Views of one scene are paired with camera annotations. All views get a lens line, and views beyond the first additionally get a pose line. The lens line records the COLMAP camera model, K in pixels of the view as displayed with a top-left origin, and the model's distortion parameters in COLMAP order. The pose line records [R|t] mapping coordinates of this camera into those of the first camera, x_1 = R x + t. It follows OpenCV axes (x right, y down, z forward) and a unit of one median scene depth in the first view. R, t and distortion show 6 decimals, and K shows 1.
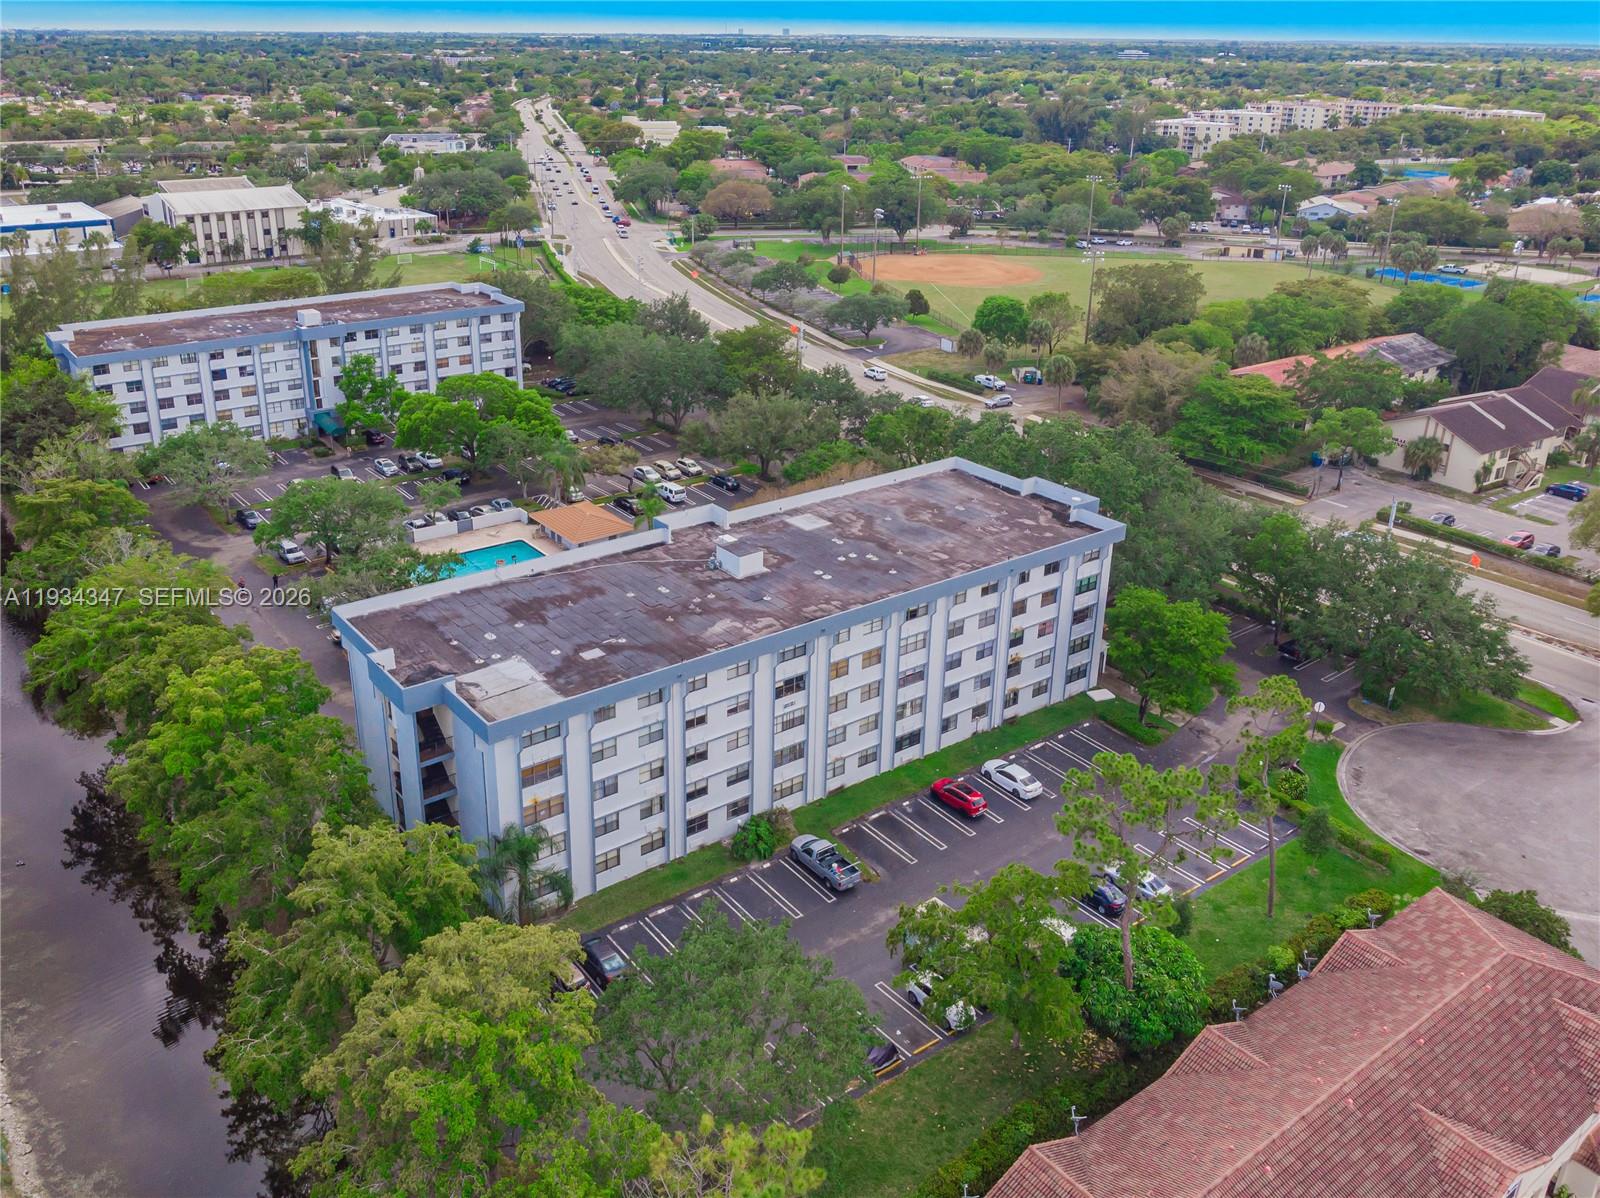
lens RADIAL K [[1326.8, 0, 864.3], [0, 1326.8, 516.7], [0, 0, 1]] dist [0.065253, -0.159650]
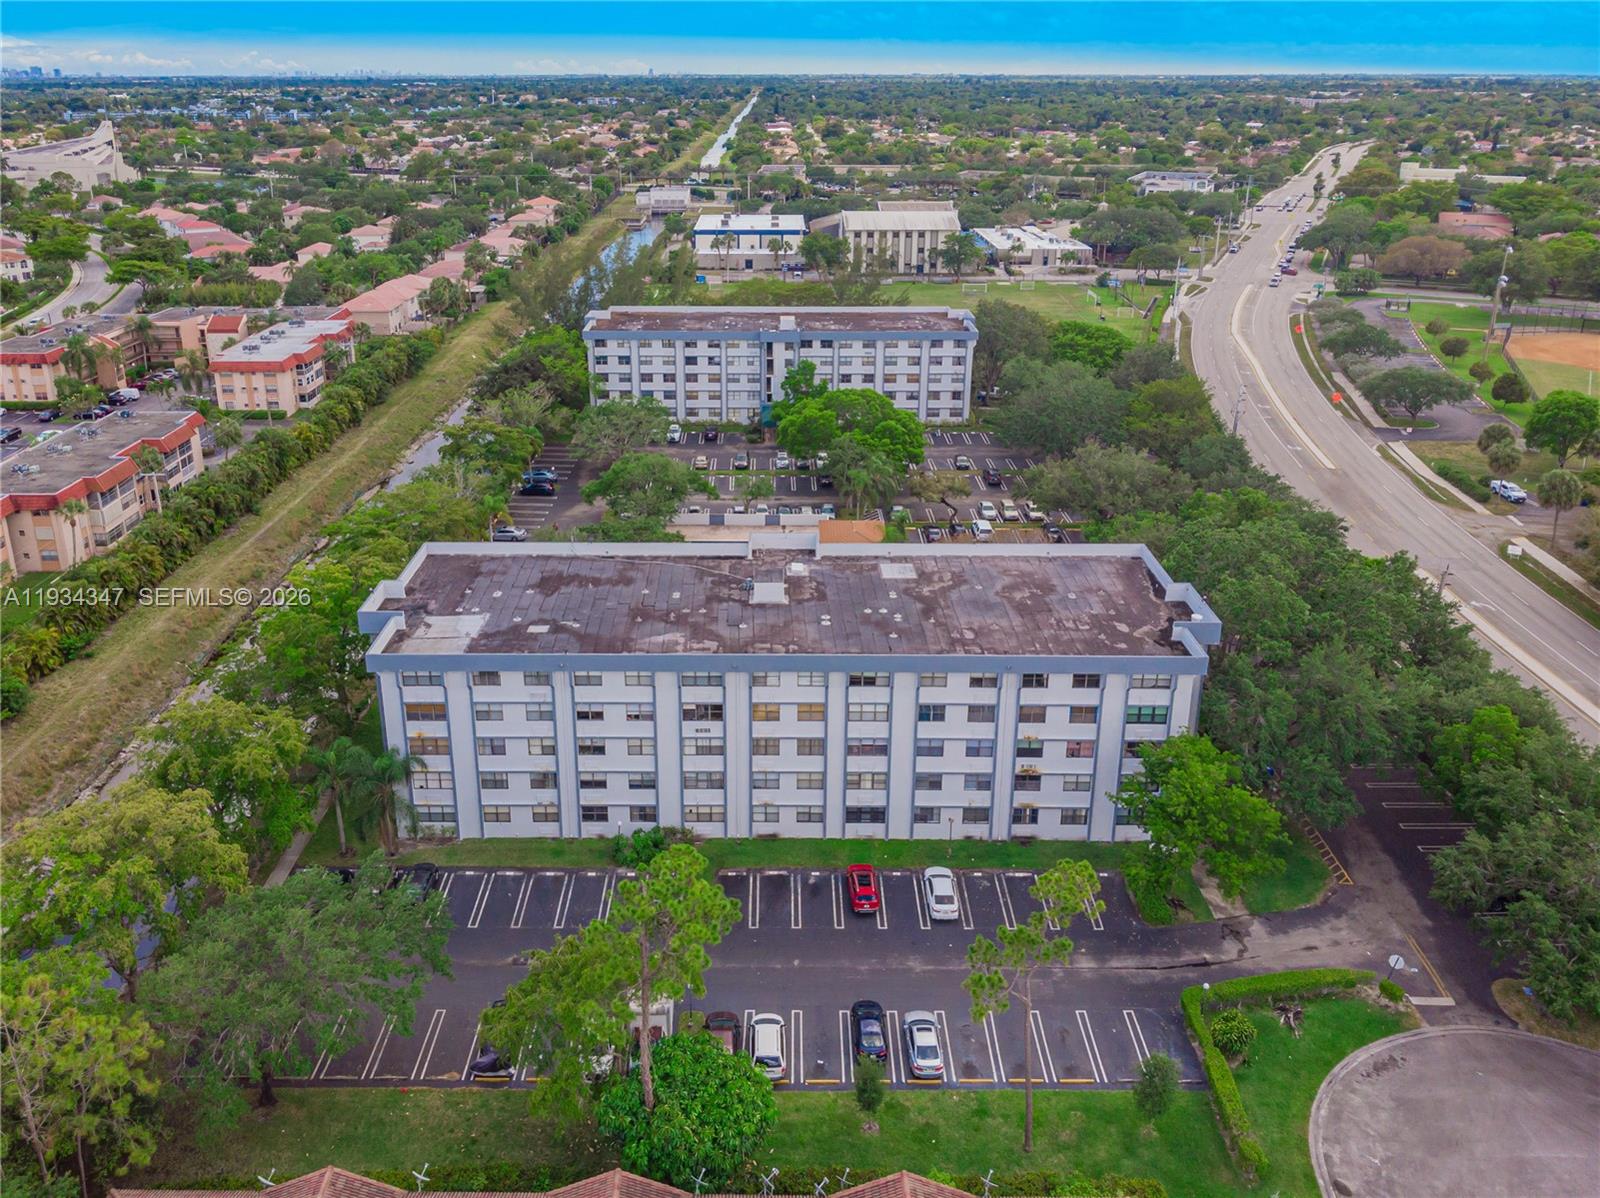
lens RADIAL K [[1326.8, 0, 864.3], [0, 1326.8, 516.7], [0, 0, 1]] dist [0.065253, -0.159650]
pose [[0.786992, 0.189655, -0.587090, 0.526576], [-0.207085, 0.977577, 0.038203, -0.070346], [0.581171, 0.091512, 0.808620, 0.215670]]
